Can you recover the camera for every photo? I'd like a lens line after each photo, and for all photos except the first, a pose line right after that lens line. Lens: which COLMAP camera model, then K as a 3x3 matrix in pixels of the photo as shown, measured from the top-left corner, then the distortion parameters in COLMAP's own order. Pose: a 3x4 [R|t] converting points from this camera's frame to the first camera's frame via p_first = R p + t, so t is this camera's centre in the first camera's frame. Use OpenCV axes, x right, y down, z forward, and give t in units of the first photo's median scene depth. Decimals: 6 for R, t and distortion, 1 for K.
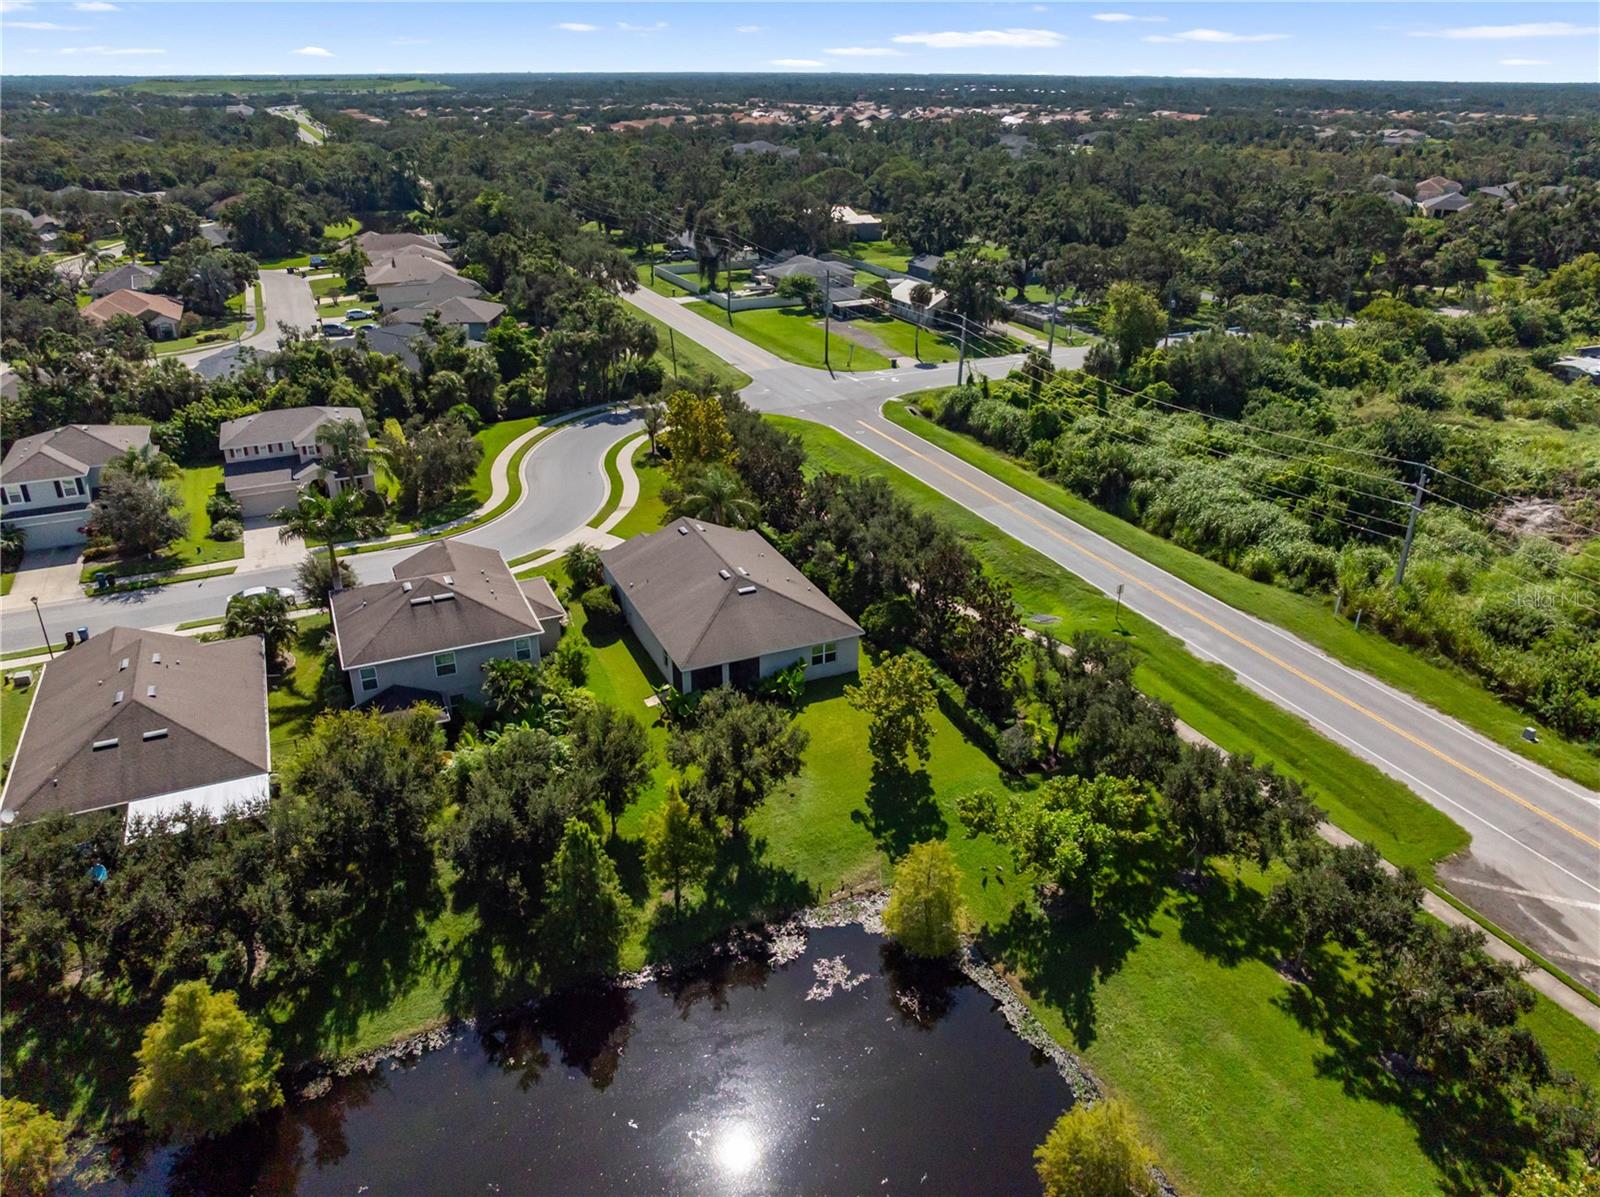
lens RADIAL K [[1114.6, 0, 800.0], [0, 1114.6, 598.5], [0, 0, 1]] dist [-0.032962, -0.004038]
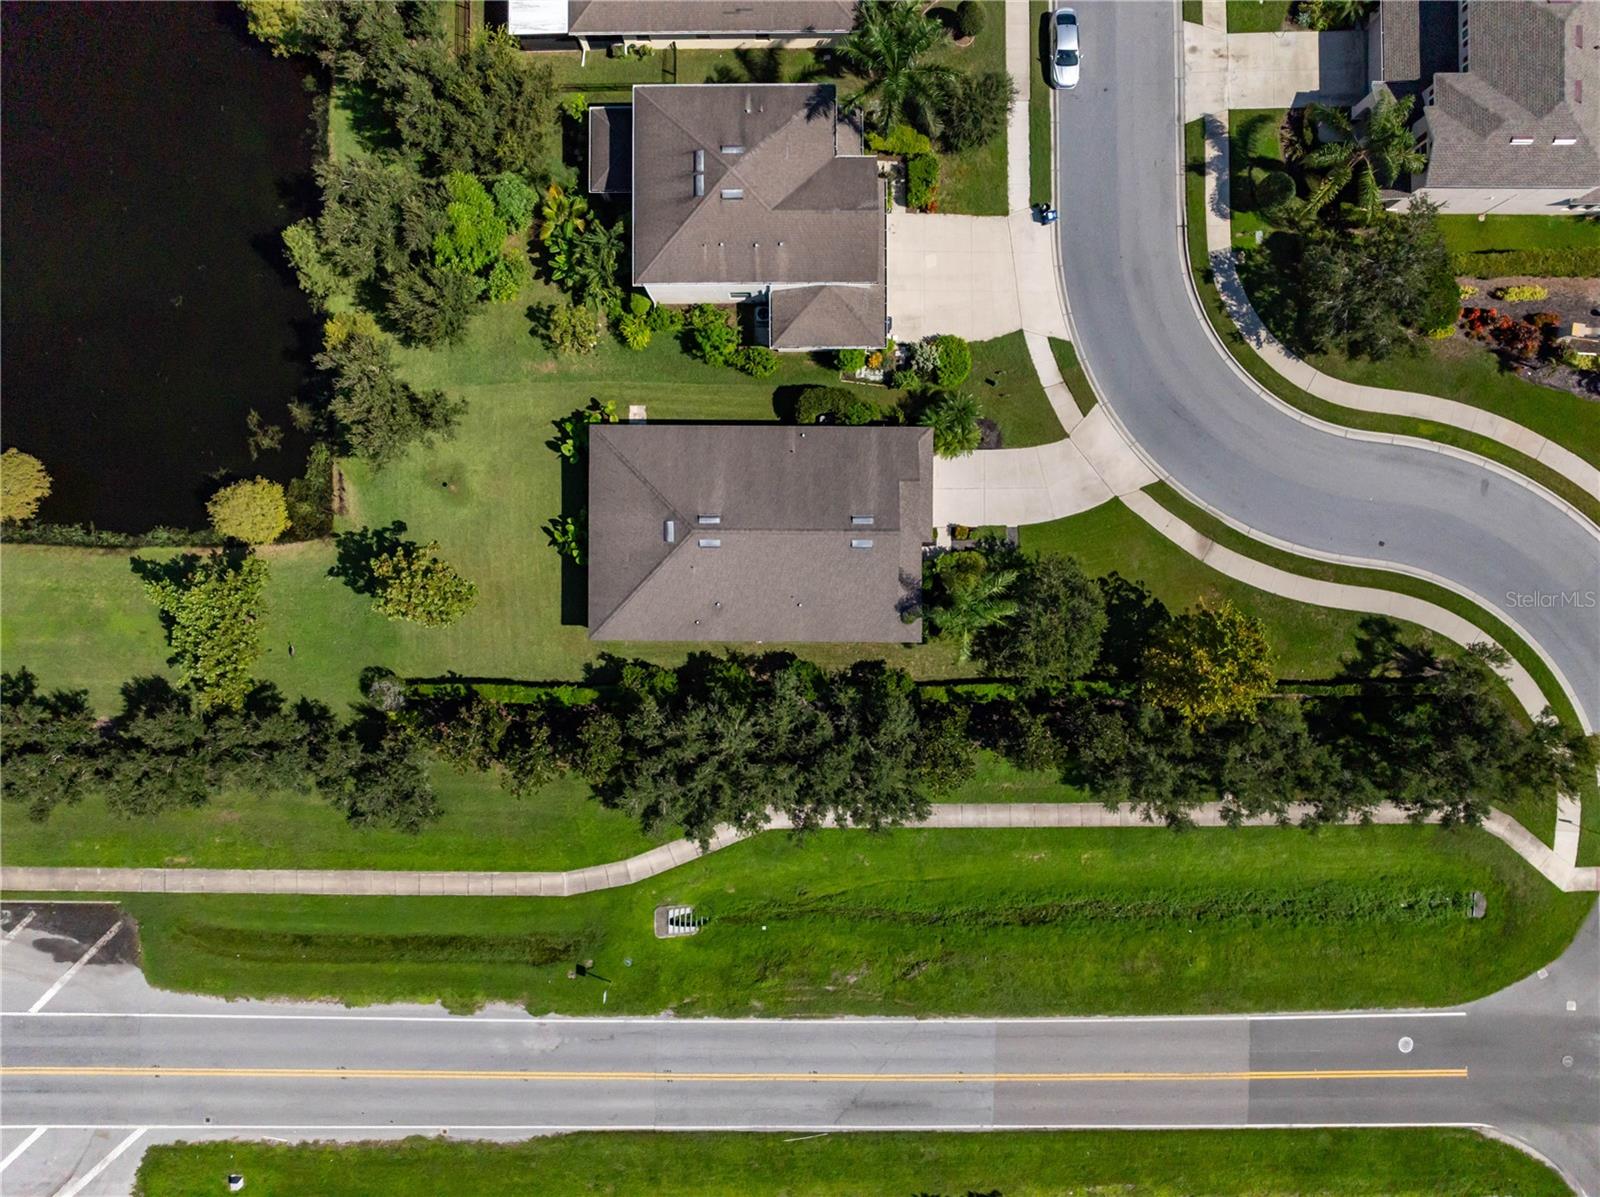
lens RADIAL K [[1114.6, 0, 800.0], [0, 1114.6, 598.5], [0, 0, 1]] dist [-0.032962, -0.004038]
pose [[-0.413473, 0.910516, 0.000832, -0.031975], [-0.388815, -0.177391, 0.904077, -0.616003], [0.823324, 0.373488, 0.427368, 0.543340]]
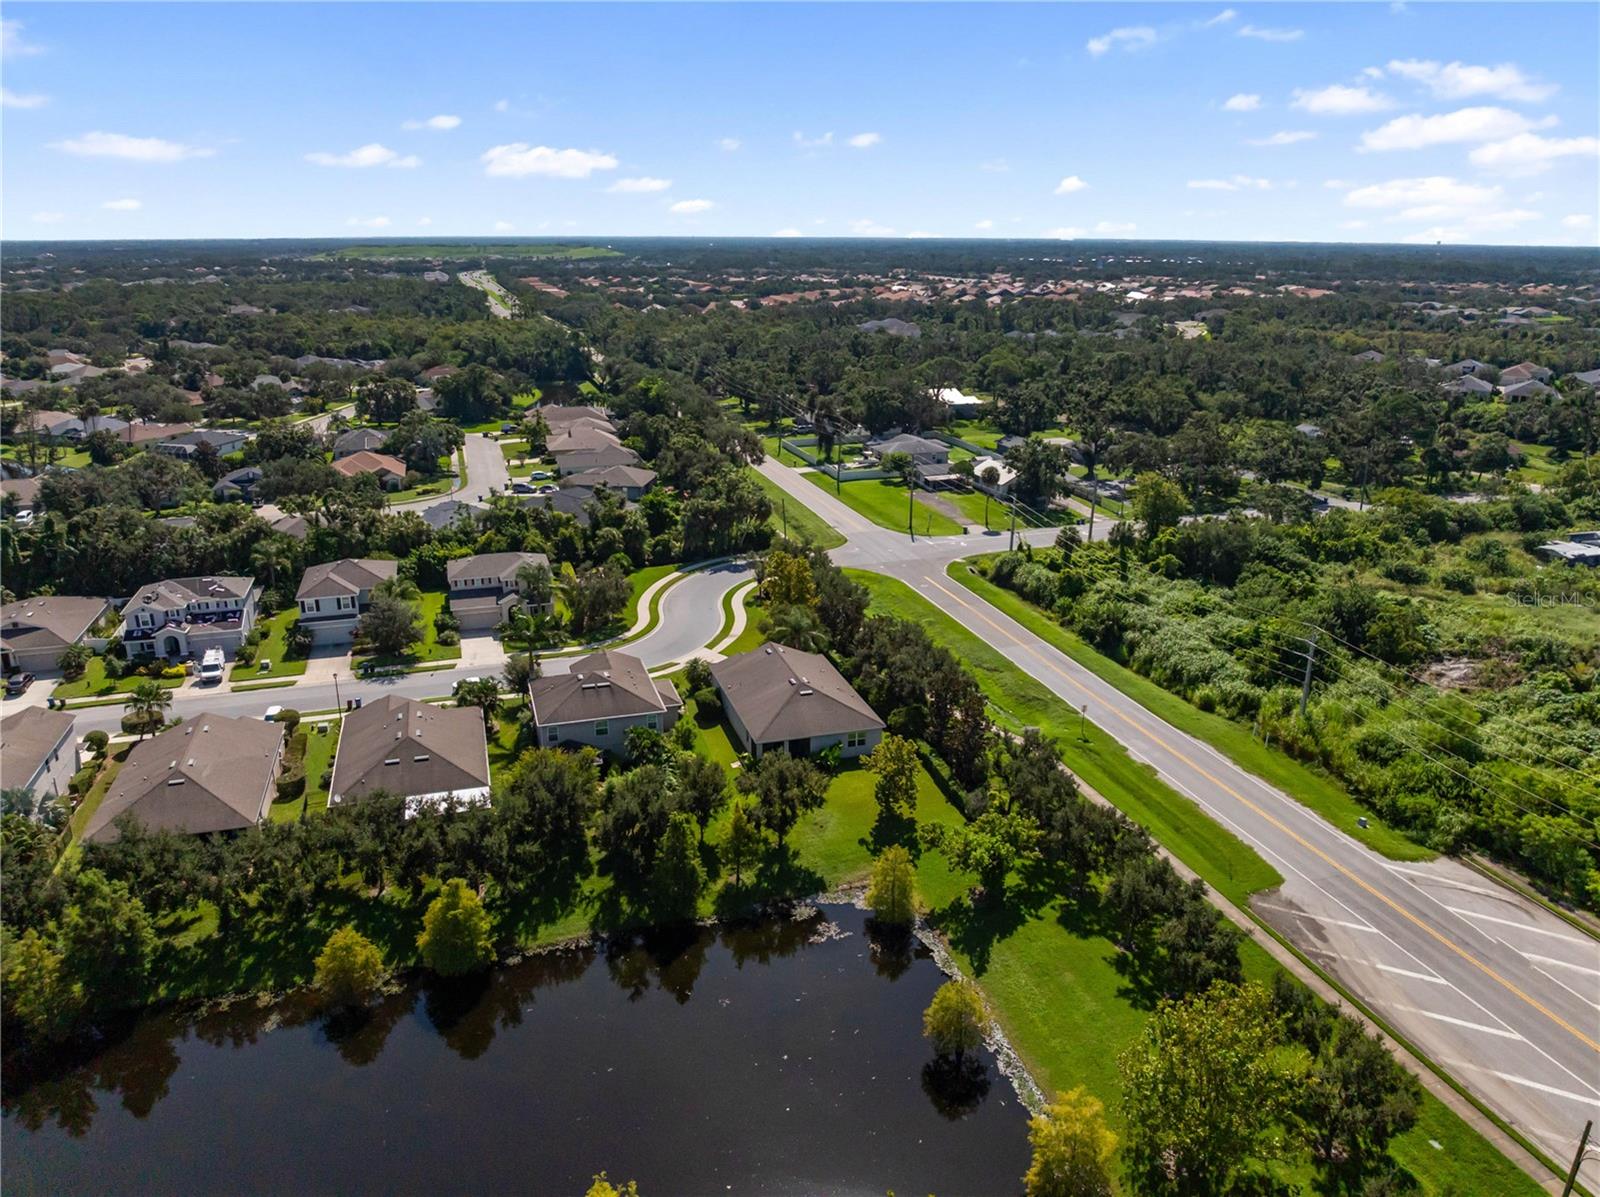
lens RADIAL K [[1114.6, 0, 800.0], [0, 1114.6, 598.5], [0, 0, 1]] dist [-0.032962, -0.004038]
pose [[0.991966, 0.038671, -0.120445, 0.083642], [-0.053916, 0.990563, -0.126007, 0.039769], [0.114436, 0.131489, 0.984690, -0.324365]]
